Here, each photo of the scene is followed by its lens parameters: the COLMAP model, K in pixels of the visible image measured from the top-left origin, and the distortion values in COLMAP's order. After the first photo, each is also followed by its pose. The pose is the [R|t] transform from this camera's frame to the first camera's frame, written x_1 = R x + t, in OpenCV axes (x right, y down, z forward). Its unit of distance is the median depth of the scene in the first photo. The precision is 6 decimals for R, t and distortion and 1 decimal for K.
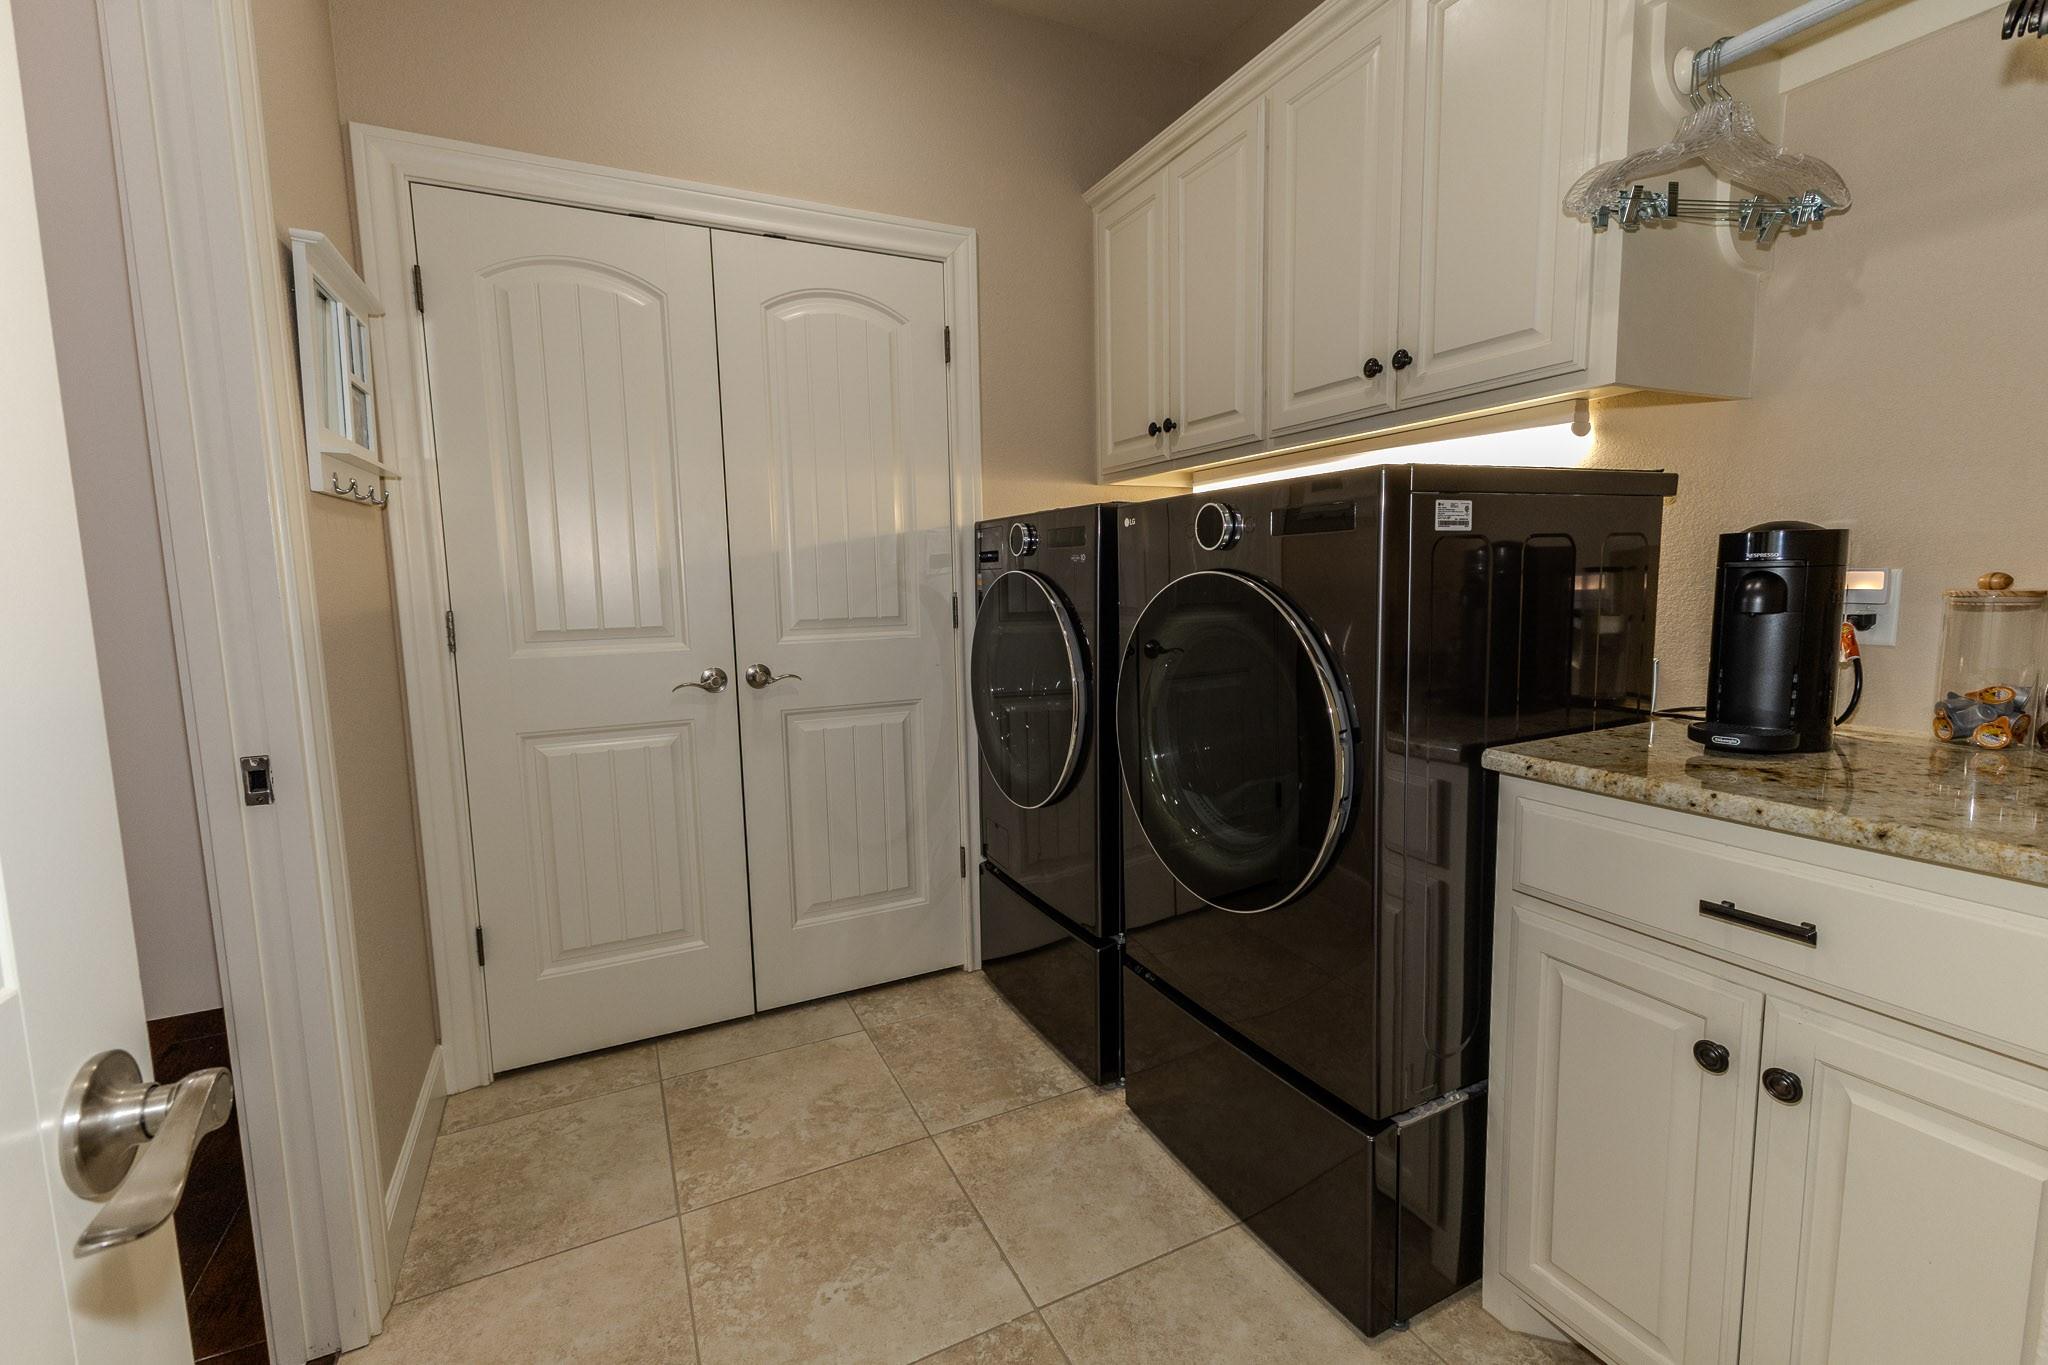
lens RADIAL K [[880.6, 0, 1028.7], [0, 880.6, 687.5], [0, 0, 1]] dist [0.007556, -0.000294]
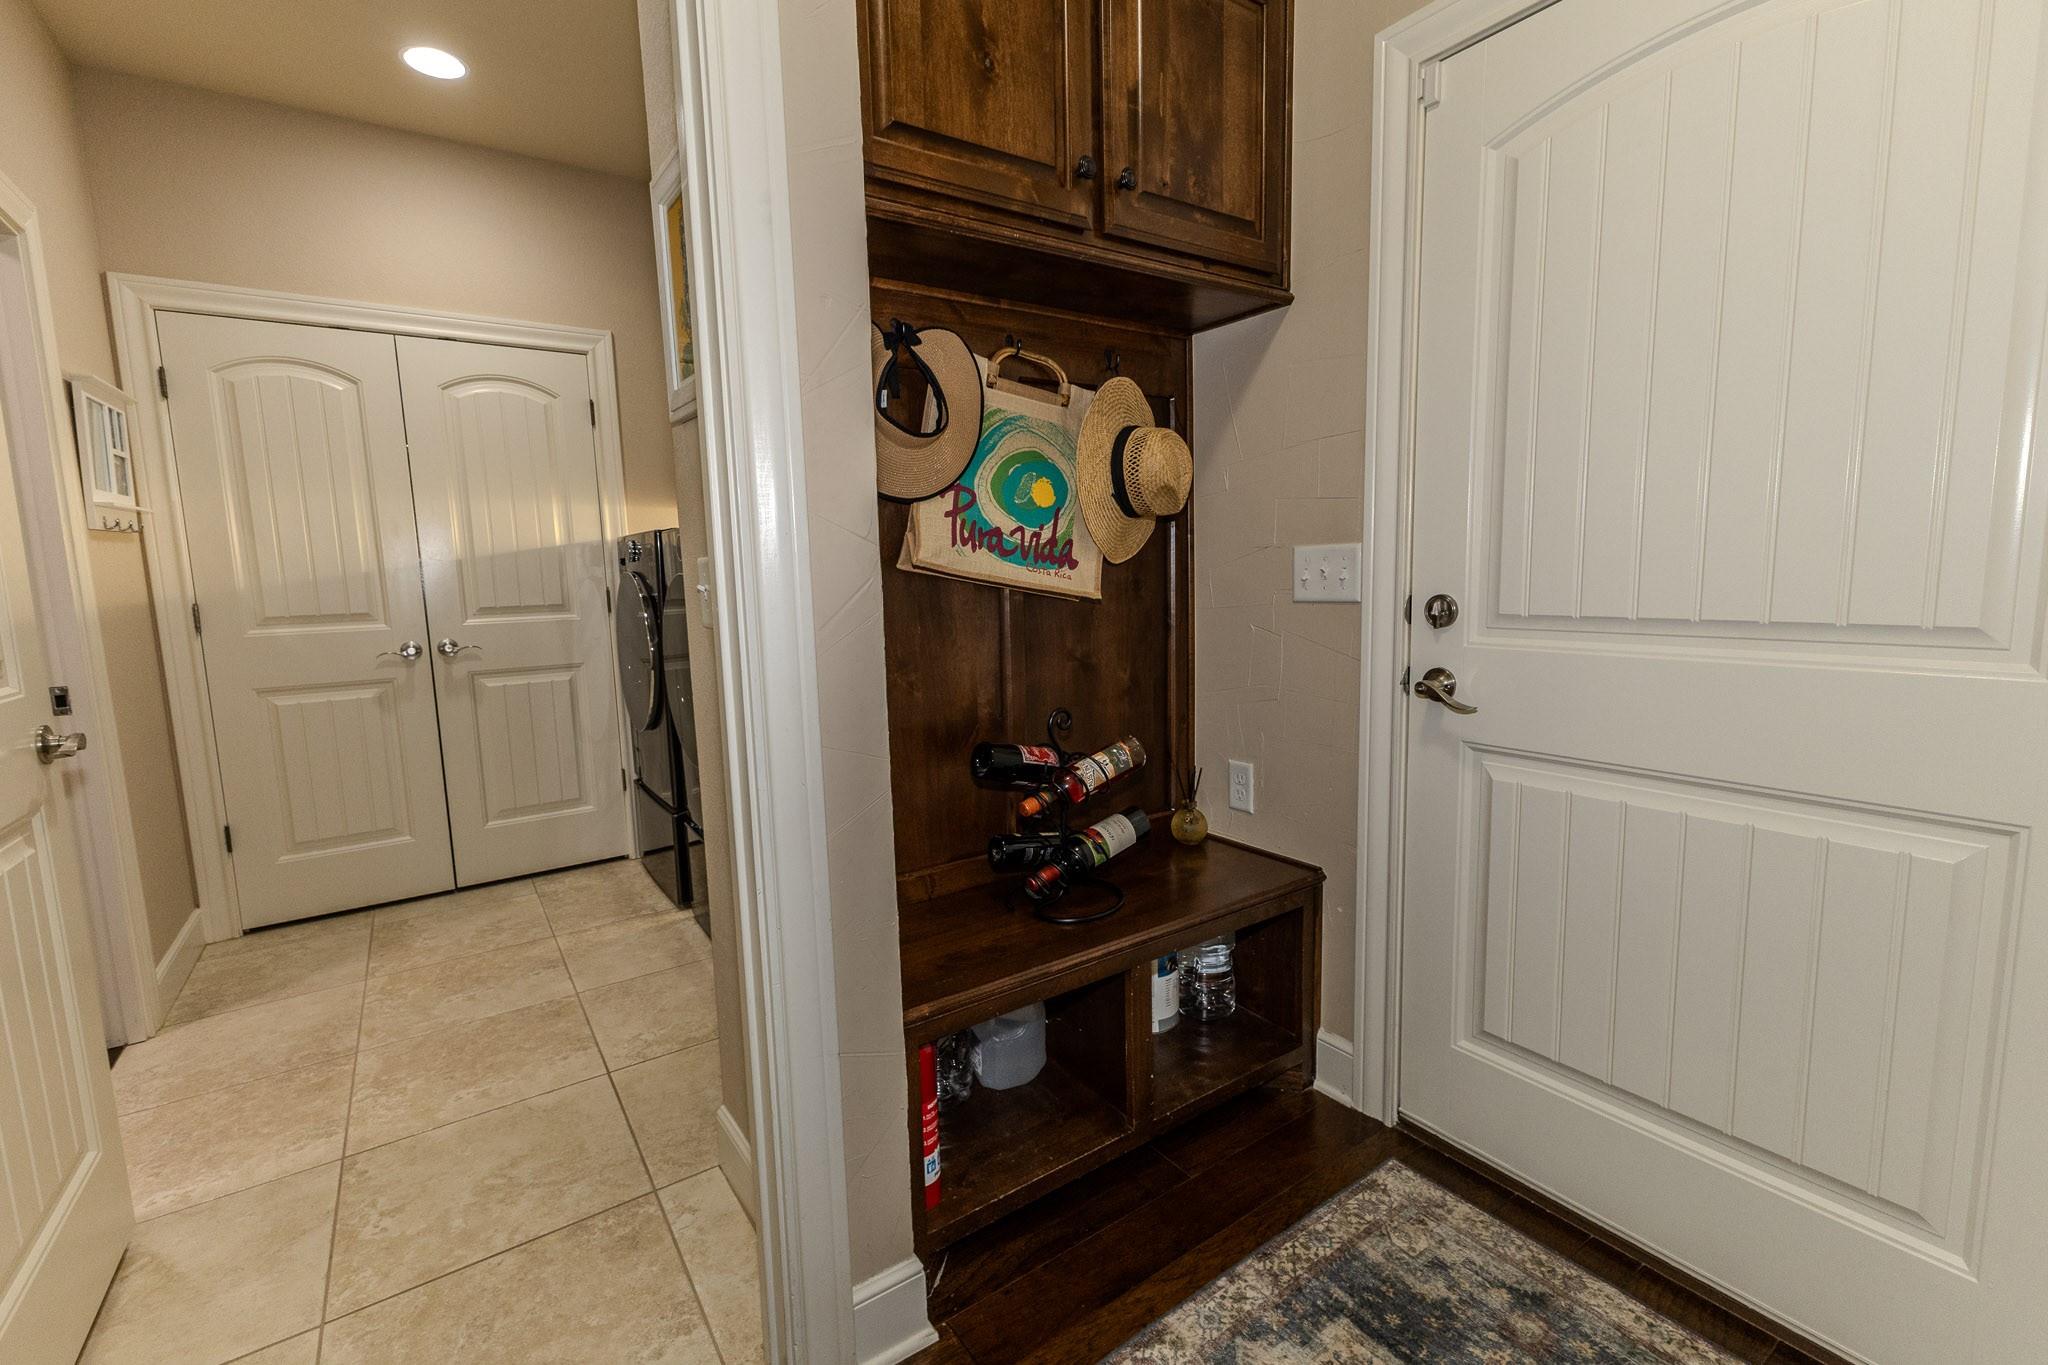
lens RADIAL K [[880.6, 0, 1022.9], [0, 880.6, 681.9], [0, 0, 1]] dist [0.007556, -0.000294]
pose [[0.989111, -0.027541, 0.144572, 0.446242], [0.027426, 0.999620, 0.002792, 0.070768], [-0.144594, 0.001204, 0.989490, -0.598337]]
